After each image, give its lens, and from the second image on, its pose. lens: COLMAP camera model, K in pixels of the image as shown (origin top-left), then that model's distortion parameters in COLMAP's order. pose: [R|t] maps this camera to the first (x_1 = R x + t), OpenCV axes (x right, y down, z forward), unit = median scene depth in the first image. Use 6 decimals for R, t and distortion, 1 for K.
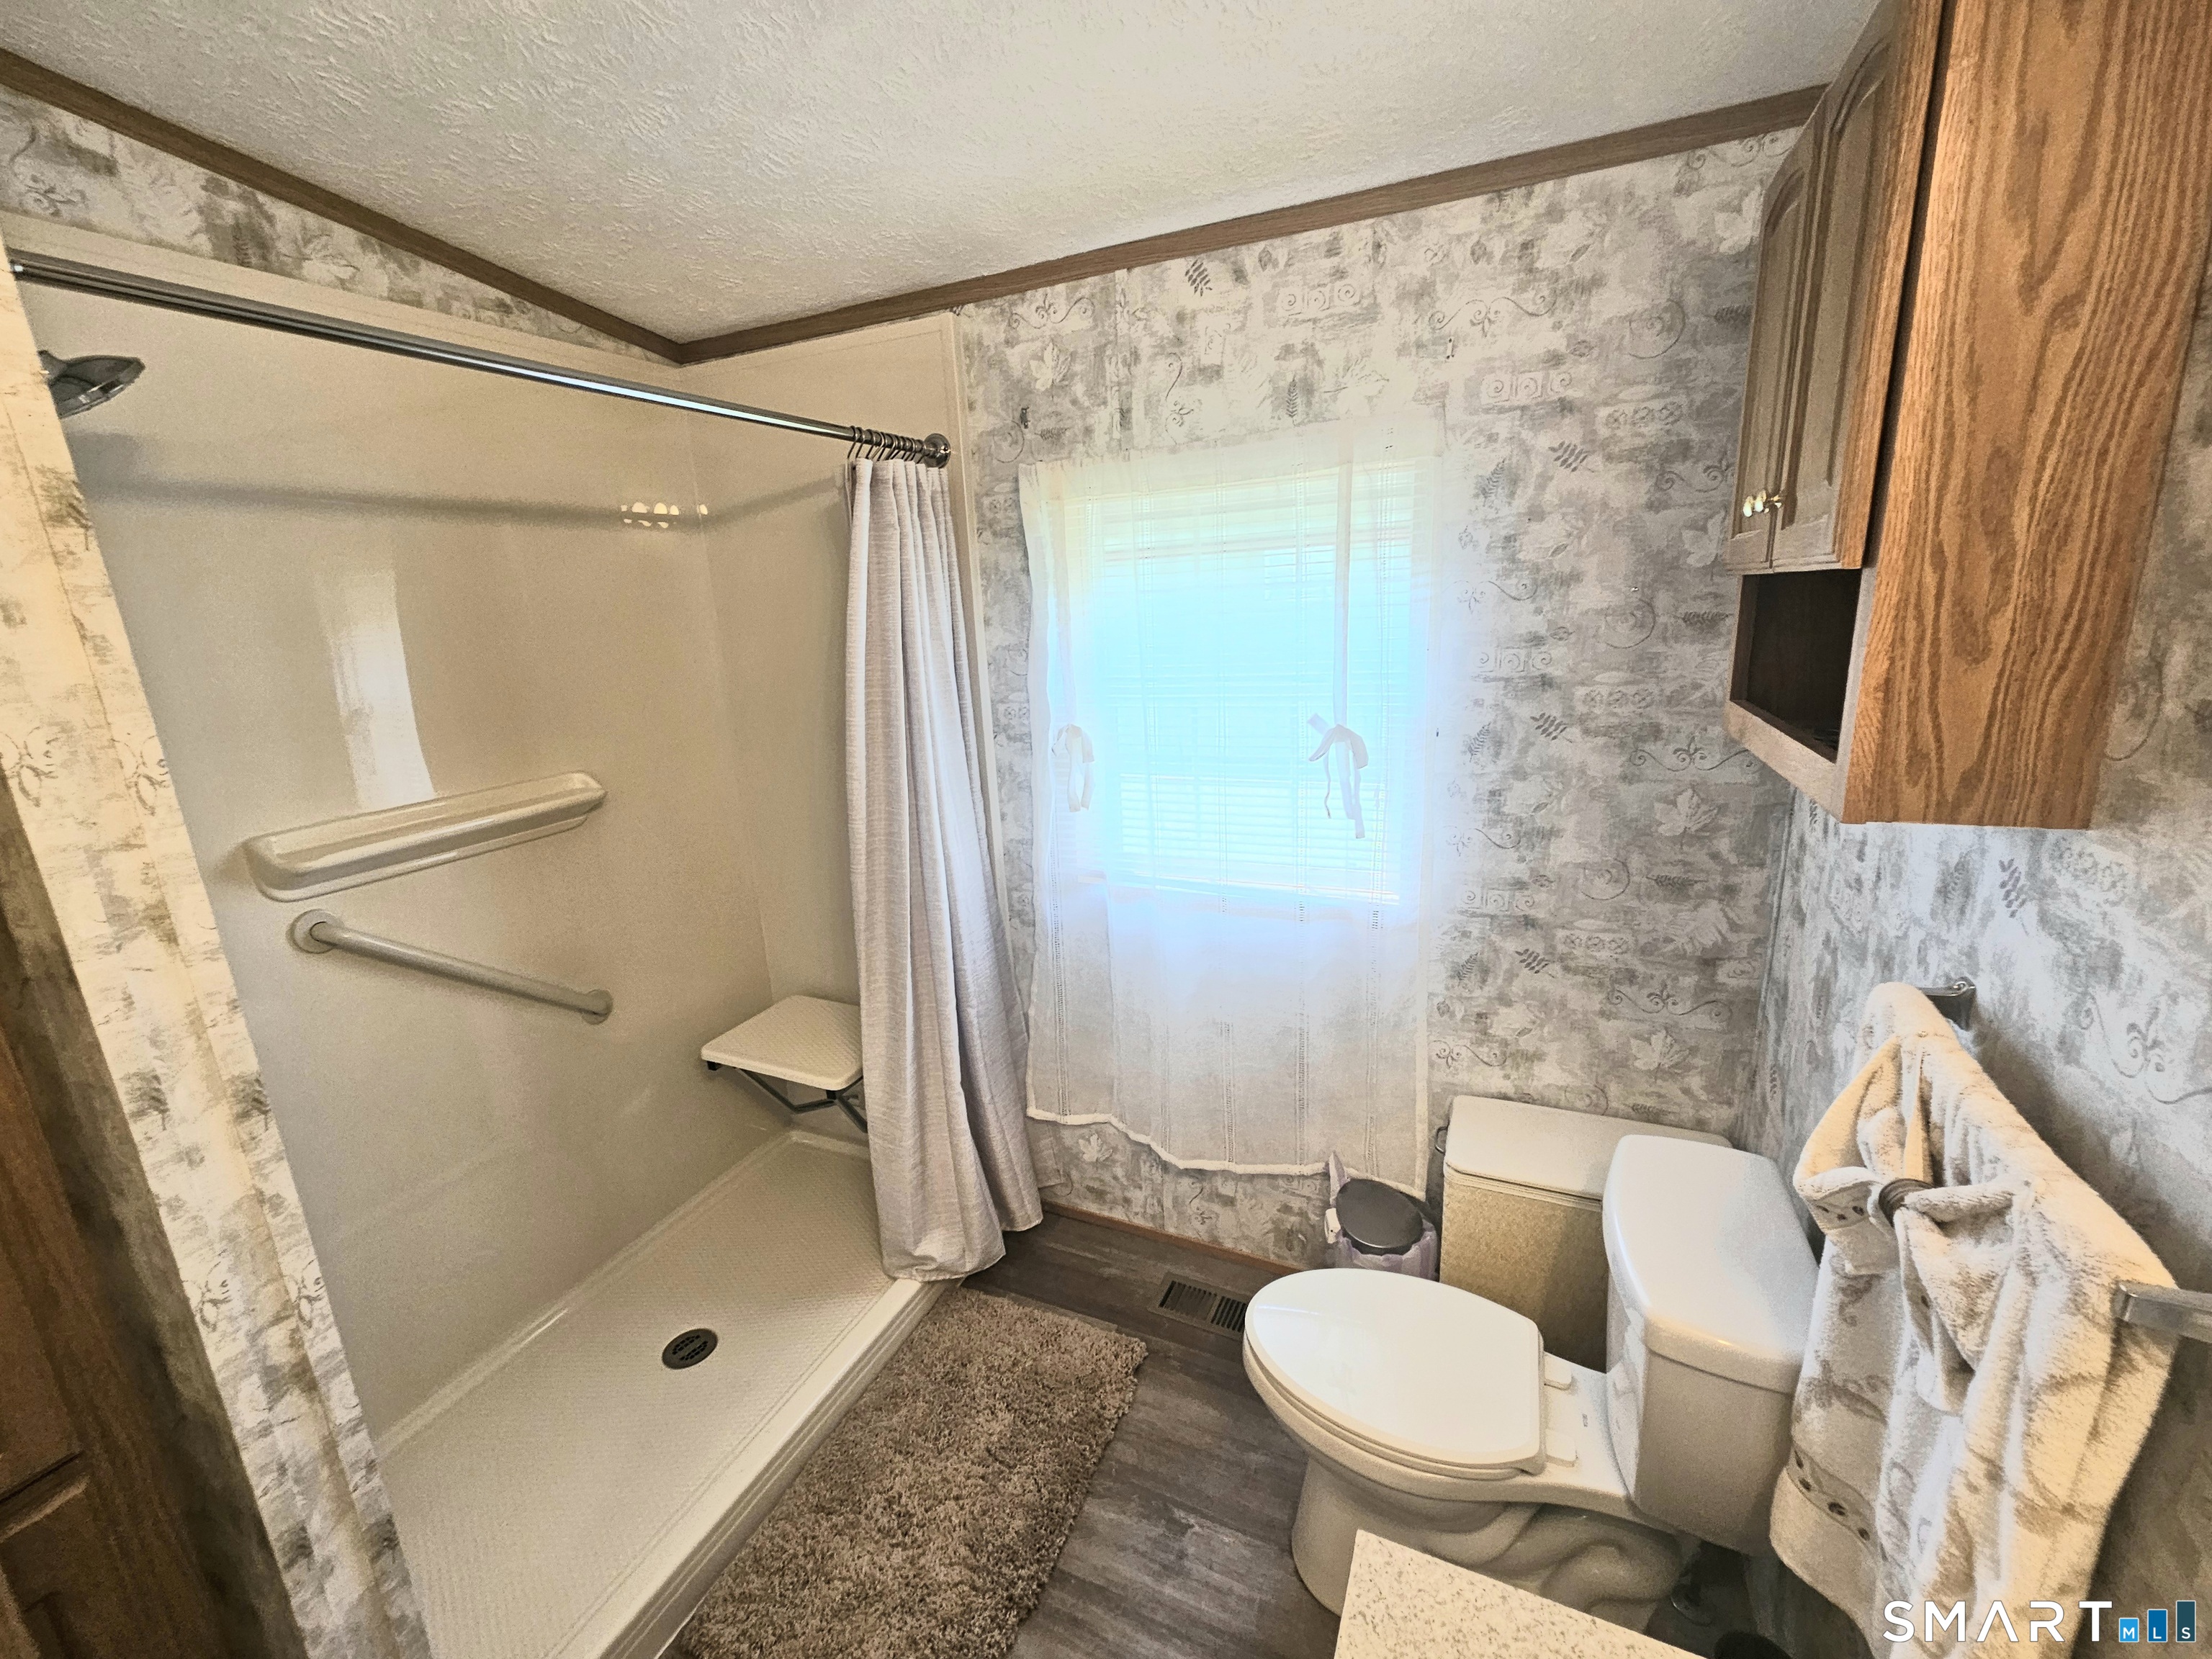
lens RADIAL K [[899.1, 0, 1106.0], [0, 899.1, 829.5], [0, 0, 1]] dist [0.001386, 0.000123]
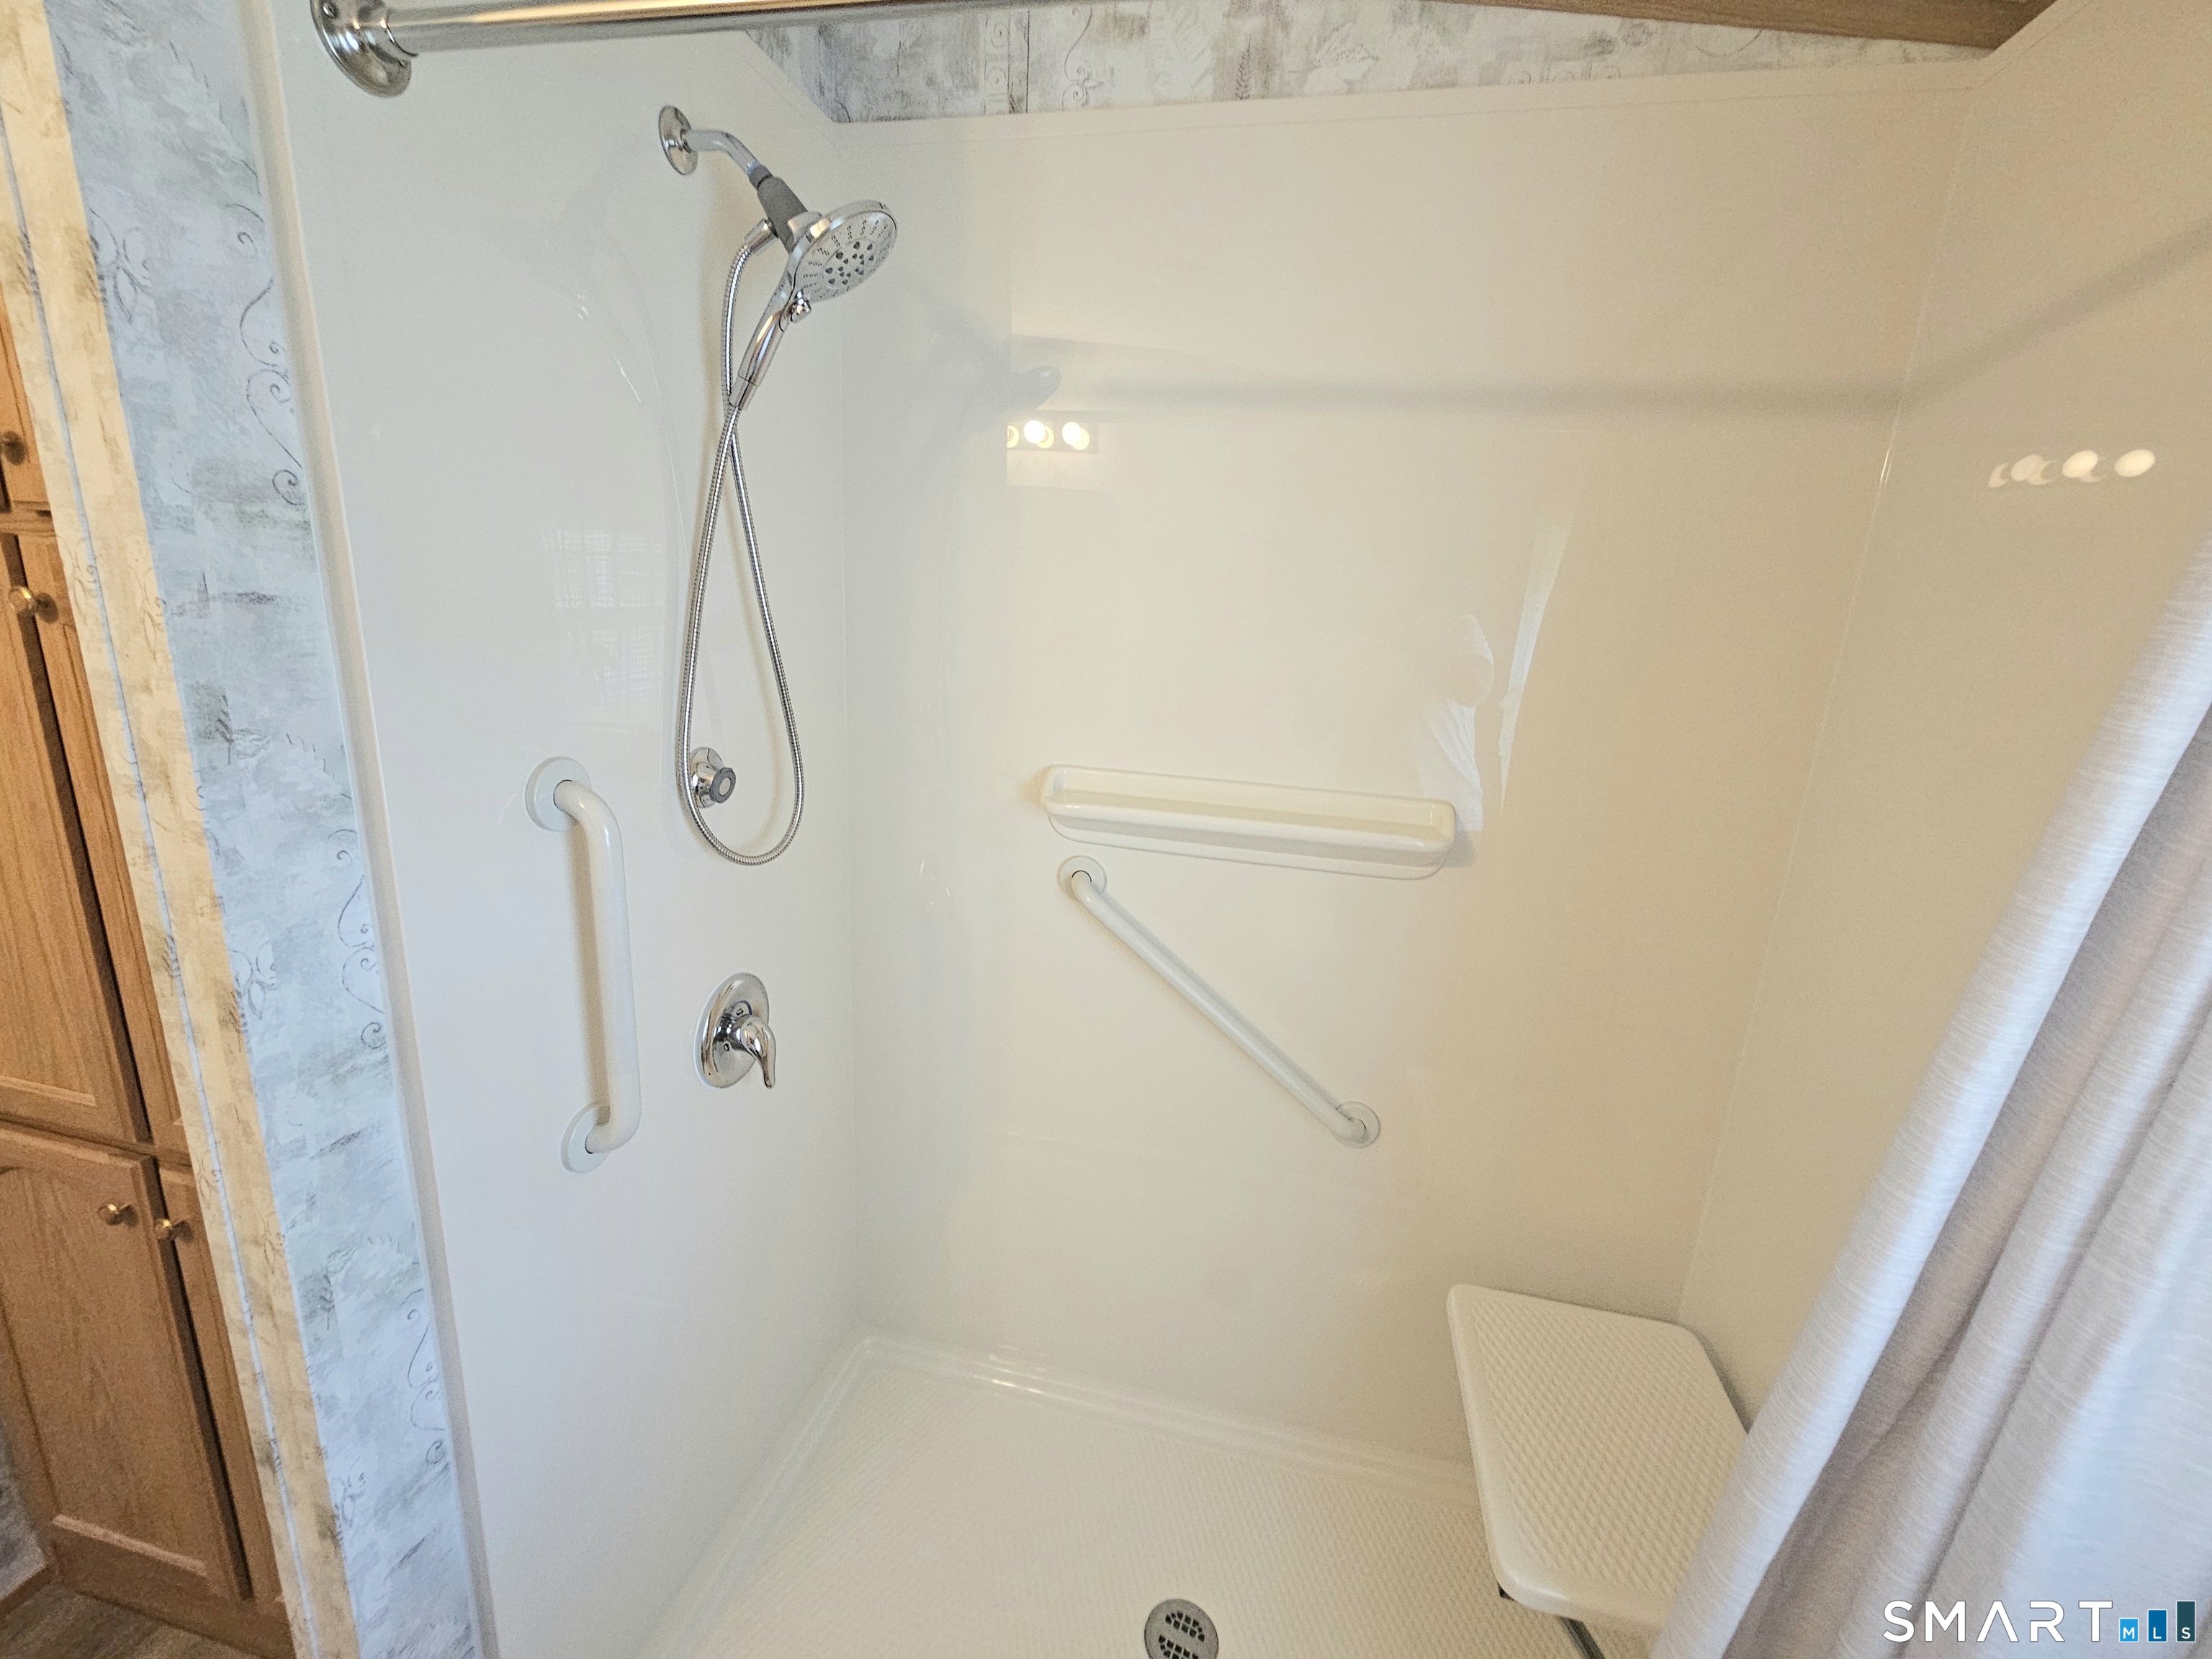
lens RADIAL K [[899.1, 0, 1106.0], [0, 899.1, 829.5], [0, 0, 1]] dist [0.001386, 0.000123]
pose [[0.212446, 0.298442, -0.930483, -0.017862], [-0.297980, 0.926653, 0.229179, -0.159467], [0.930631, 0.228577, 0.285794, 0.790176]]
